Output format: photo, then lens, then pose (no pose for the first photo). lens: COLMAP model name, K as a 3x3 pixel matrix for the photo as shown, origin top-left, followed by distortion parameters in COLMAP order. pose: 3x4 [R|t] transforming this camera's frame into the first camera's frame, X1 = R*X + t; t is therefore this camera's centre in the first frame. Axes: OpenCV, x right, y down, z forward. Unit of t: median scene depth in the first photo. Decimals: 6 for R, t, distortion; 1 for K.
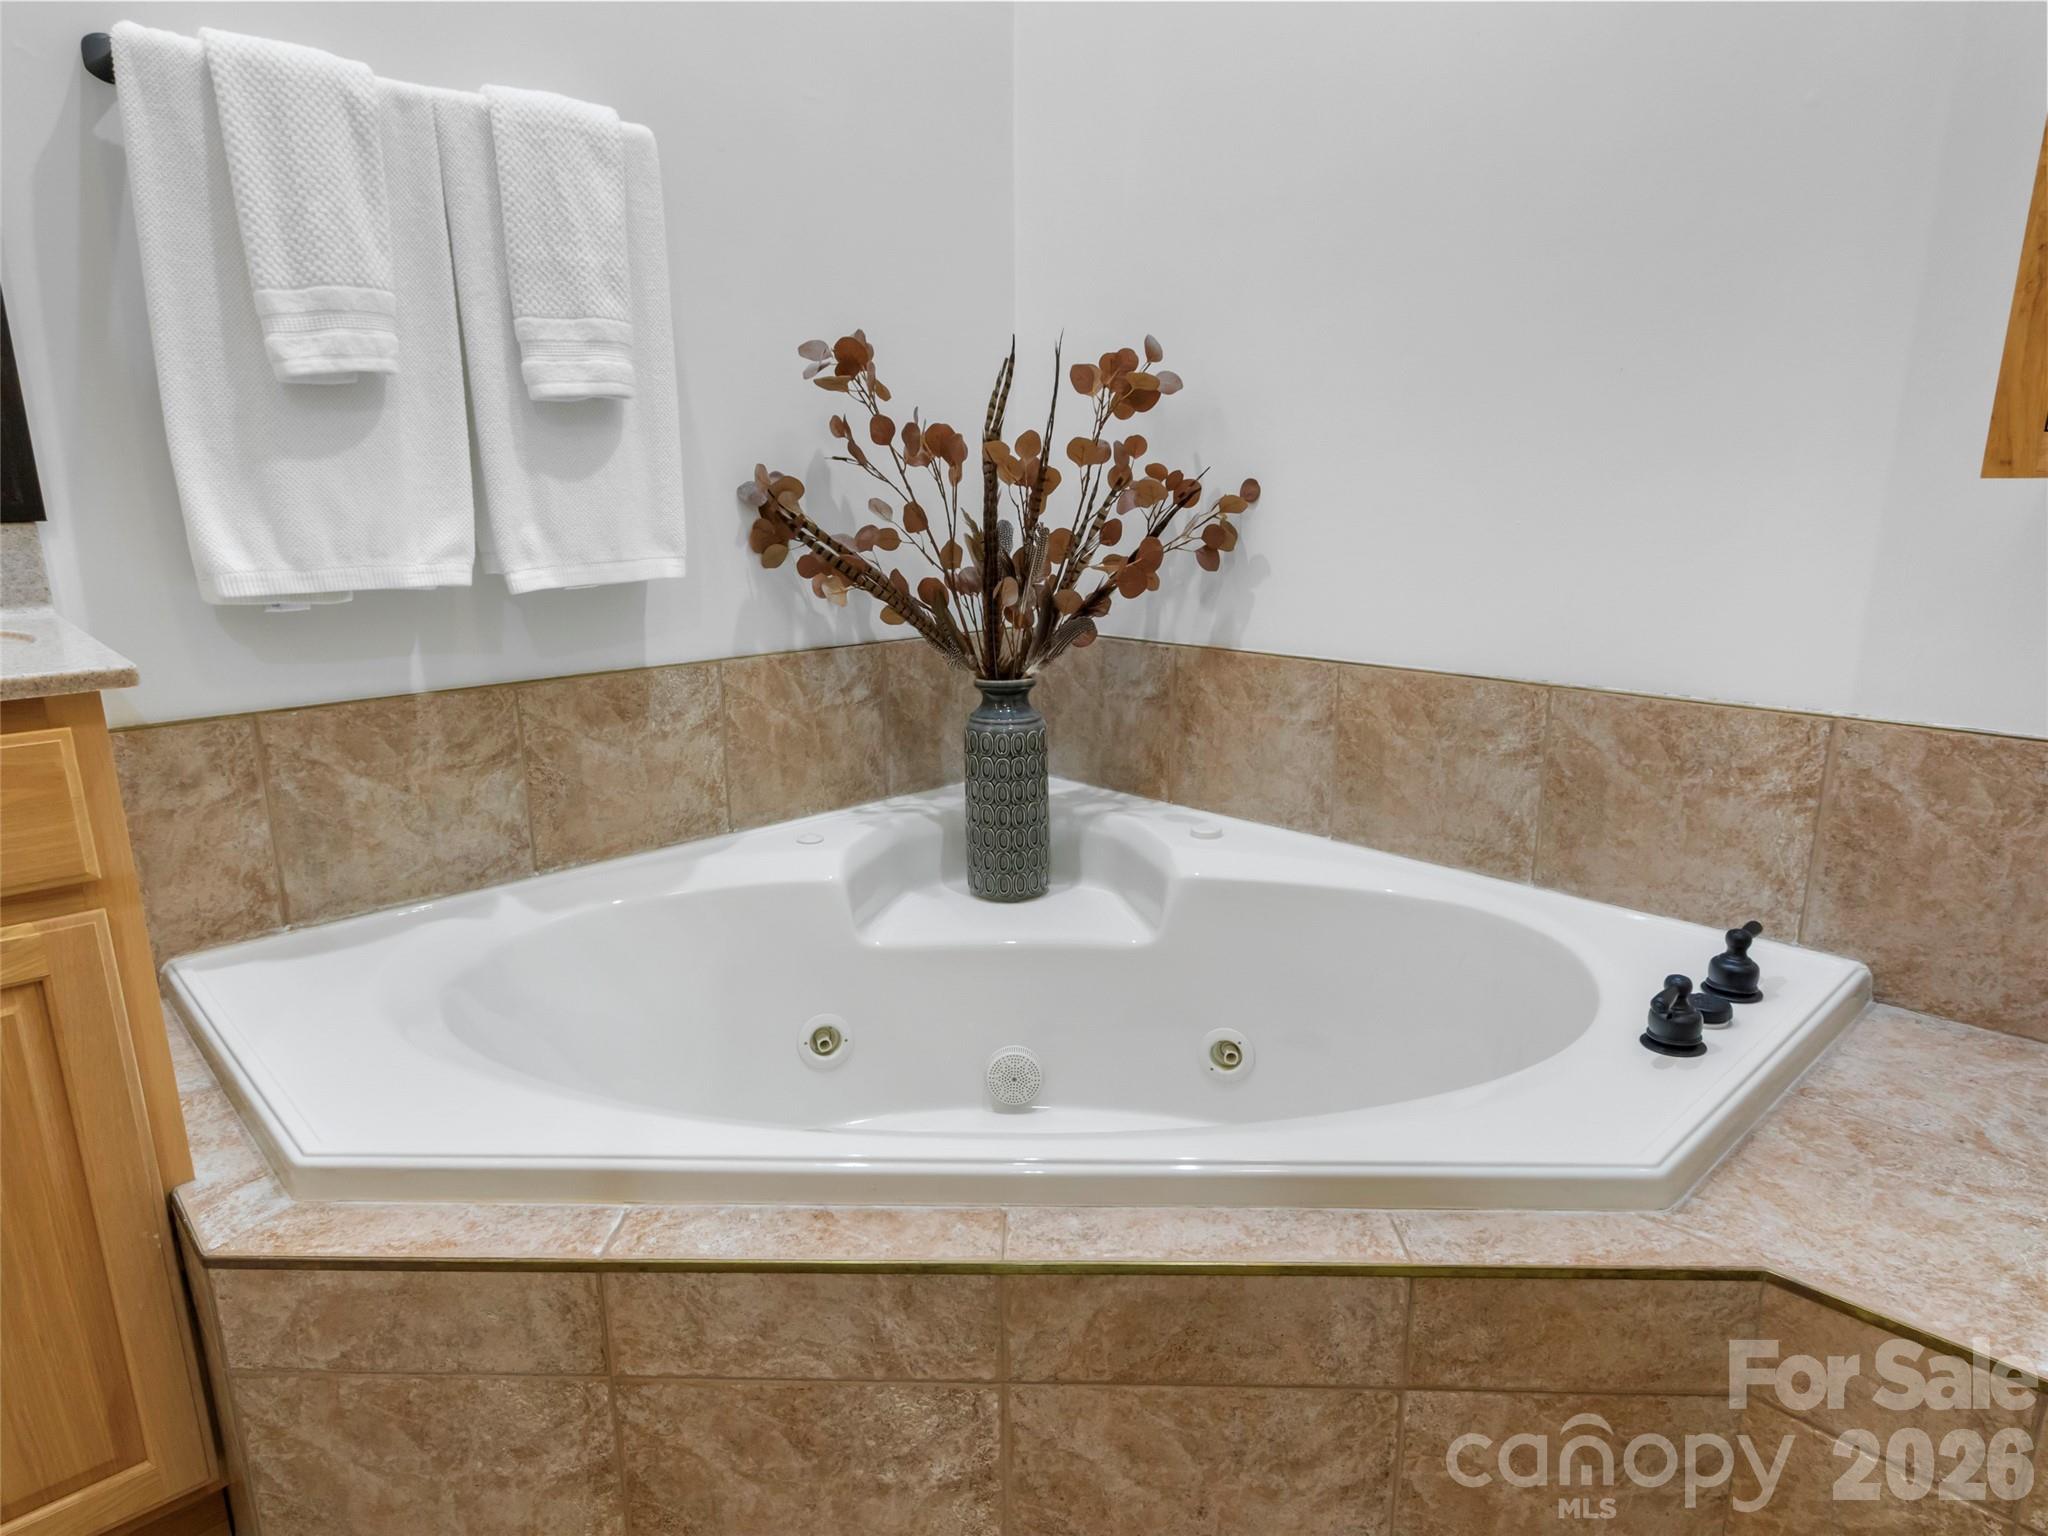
lens RADIAL K [[1215.7, 0, 1021.3], [0, 1215.7, 778.1], [0, 0, 1]] dist [0.001252, -0.003317]
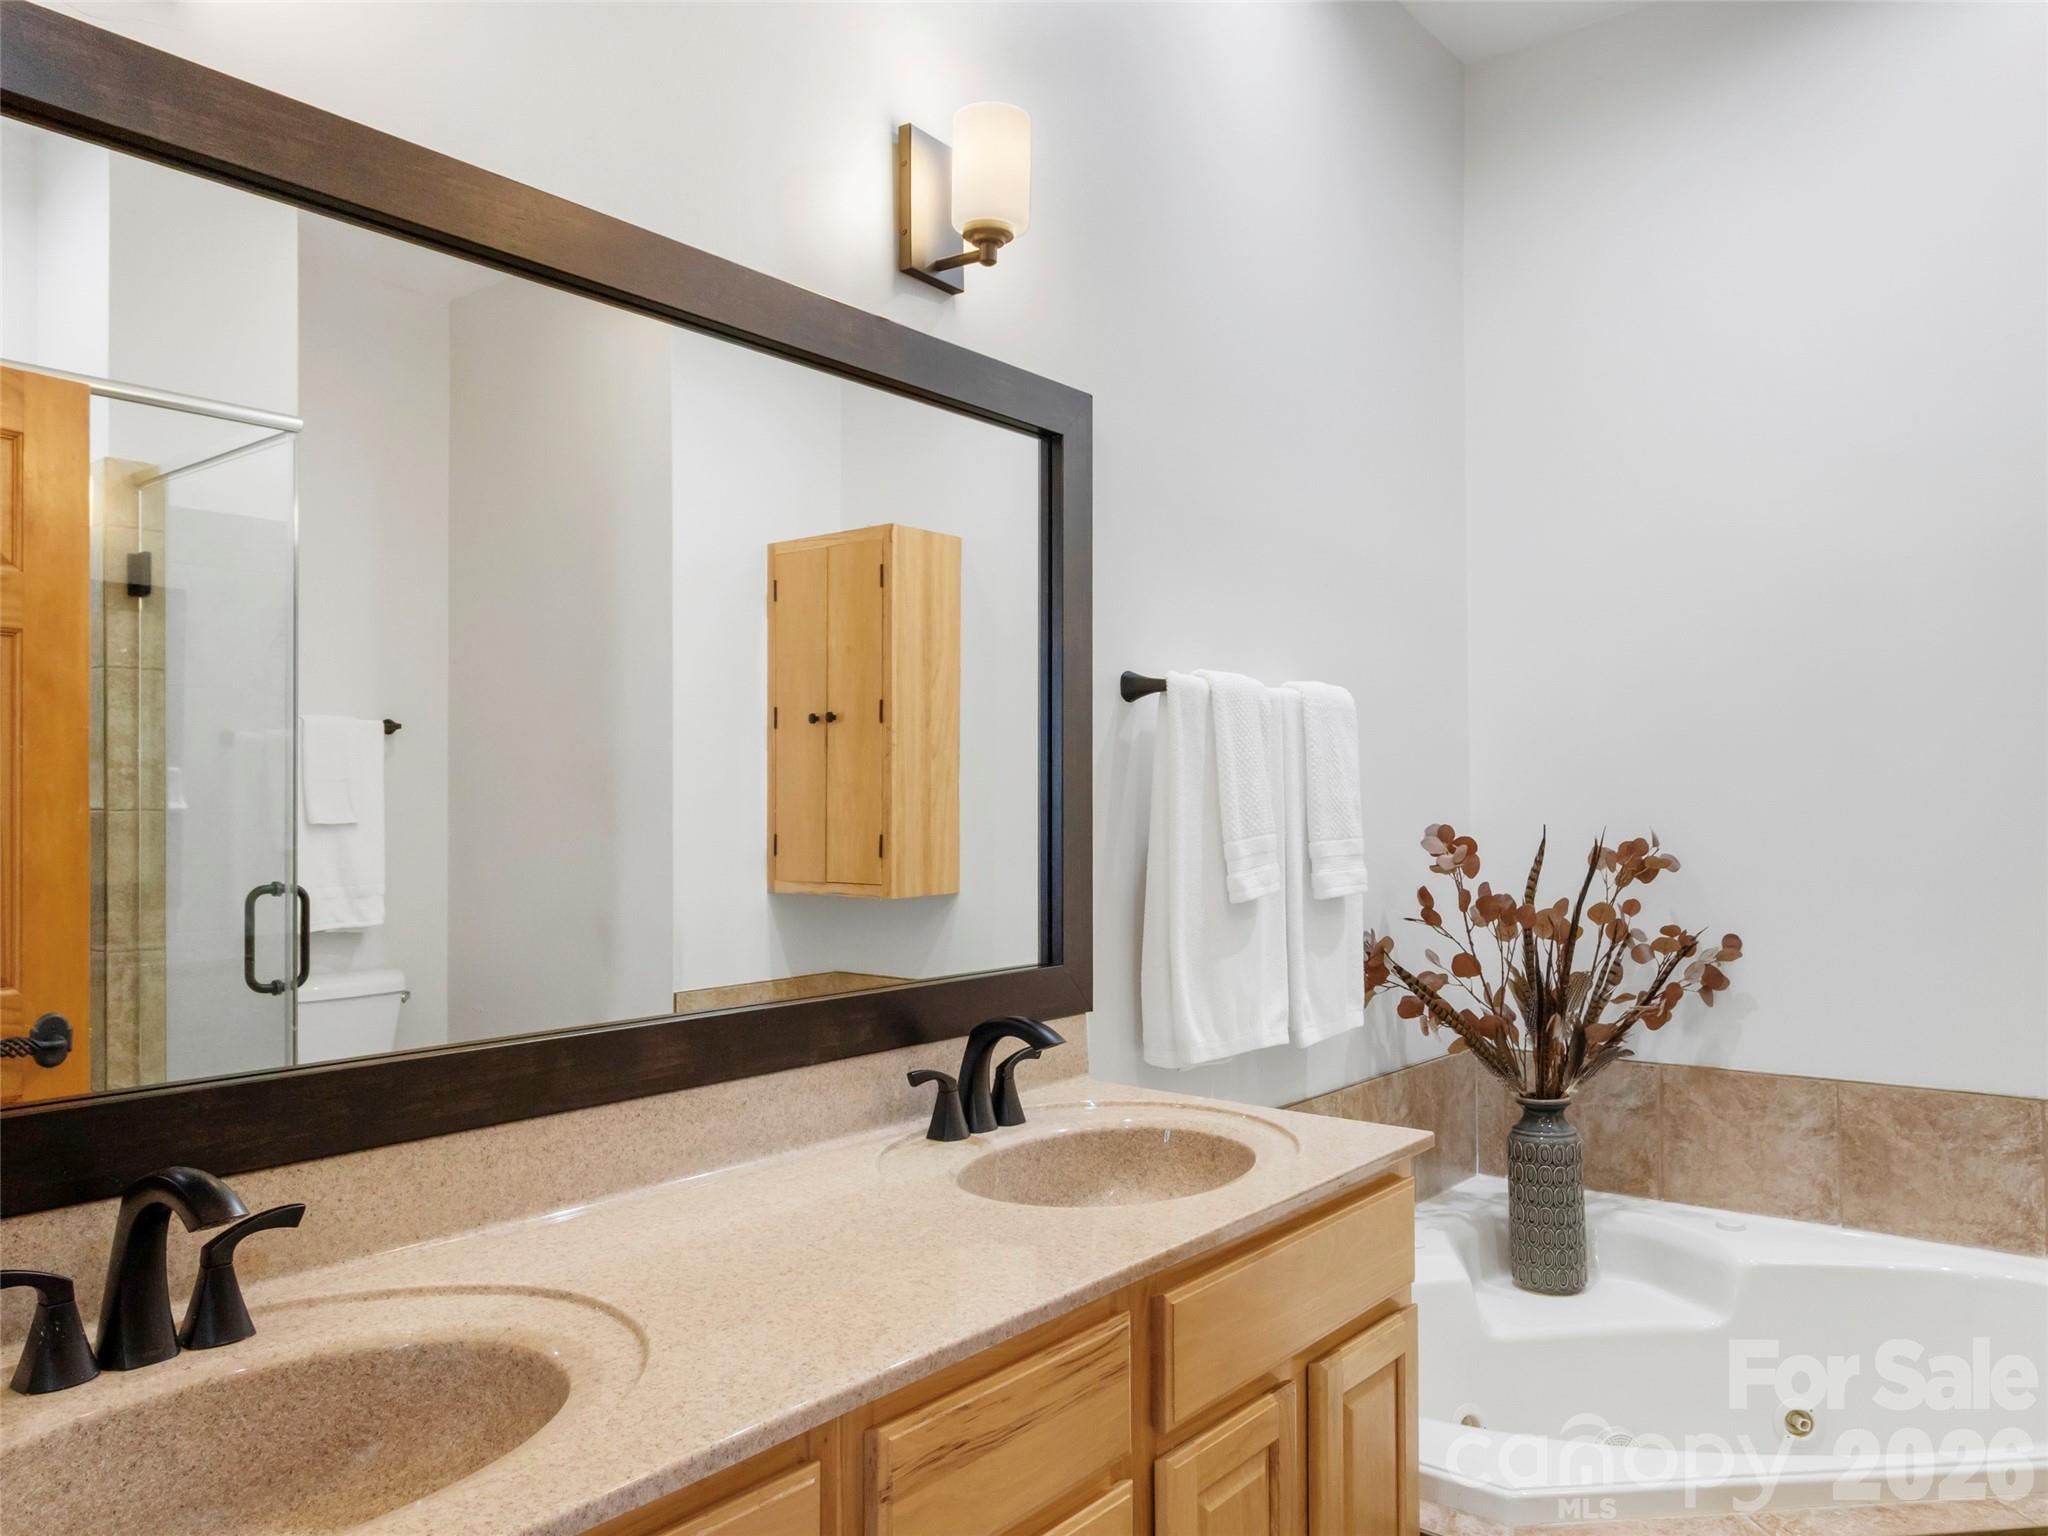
lens RADIAL K [[1425.2, 0, 1026.3], [0, 1425.2, 767.4], [0, 0, 1]] dist [0.002690, -0.003398]
pose [[0.991173, 0.004754, 0.132486, -0.745465], [0.031141, 0.963046, -0.267531, -0.036637], [-0.128862, 0.269295, 0.954397, -0.384100]]
